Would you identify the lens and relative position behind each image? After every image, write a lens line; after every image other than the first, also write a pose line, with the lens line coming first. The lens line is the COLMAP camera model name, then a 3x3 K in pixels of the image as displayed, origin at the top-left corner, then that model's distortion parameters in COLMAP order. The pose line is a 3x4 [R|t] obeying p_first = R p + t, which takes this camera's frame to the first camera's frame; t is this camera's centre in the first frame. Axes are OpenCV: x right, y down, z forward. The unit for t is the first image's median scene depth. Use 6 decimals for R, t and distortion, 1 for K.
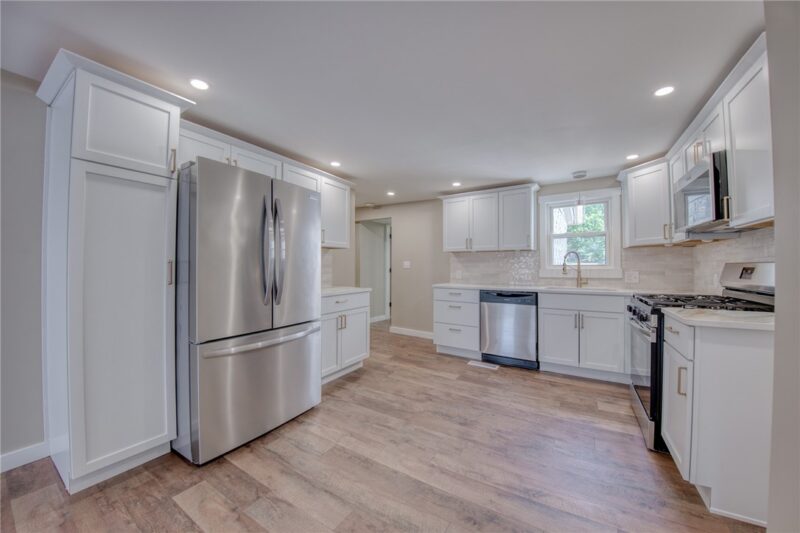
lens RADIAL K [[291.9, 0, 400.0], [0, 291.9, 266.5], [0, 0, 1]] dist [0.000034, -0.011592]
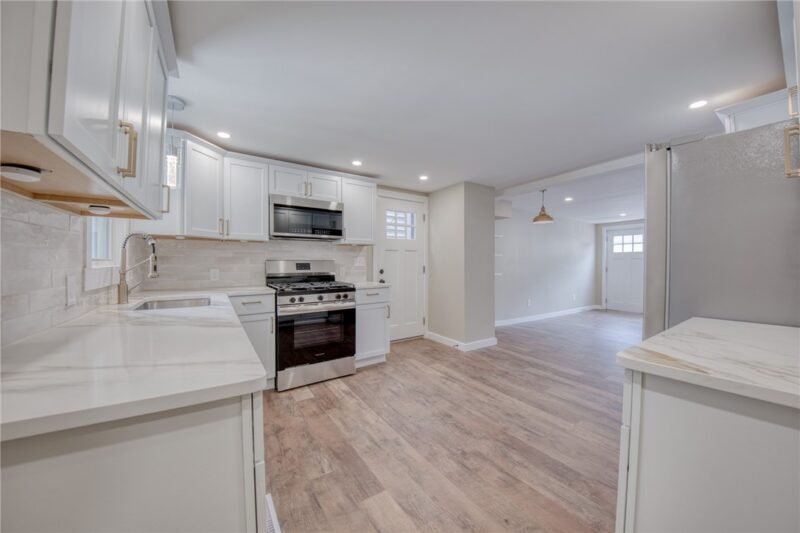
lens RADIAL K [[295.9, 0, 404.3], [0, 295.9, 260.0], [0, 0, 1]] dist [-0.000770, -0.000209]
pose [[-0.917957, -0.005879, 0.396637, -0.040550], [-0.006695, 0.999977, -0.000673, -0.009600], [-0.396624, -0.003273, -0.917975, 1.523375]]
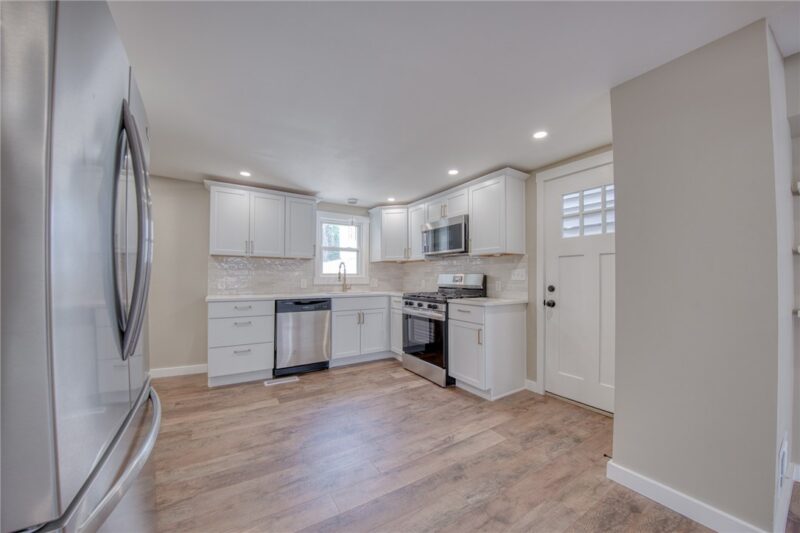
lens RADIAL K [[291.9, 0, 400.0], [0, 291.9, 266.5], [0, 0, 1]] dist [0.000034, -0.011592]
pose [[0.439224, 0.030295, 0.897867, -0.465991], [-0.004472, 0.999493, -0.031537, 0.003357], [-0.898366, 0.009837, 0.439137, 0.303855]]
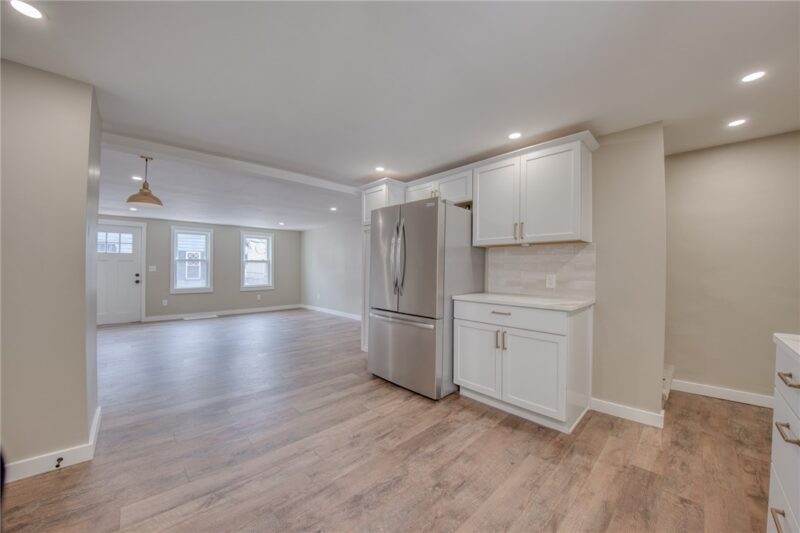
lens RADIAL K [[291.9, 0, 400.0], [0, 291.9, 266.5], [0, 0, 1]] dist [0.000034, -0.011592]
pose [[-0.251912, -0.005601, -0.967734, 0.640849], [-0.006837, 0.999969, -0.004008, -0.002419], [0.967726, 0.005607, -0.251942, 0.950208]]
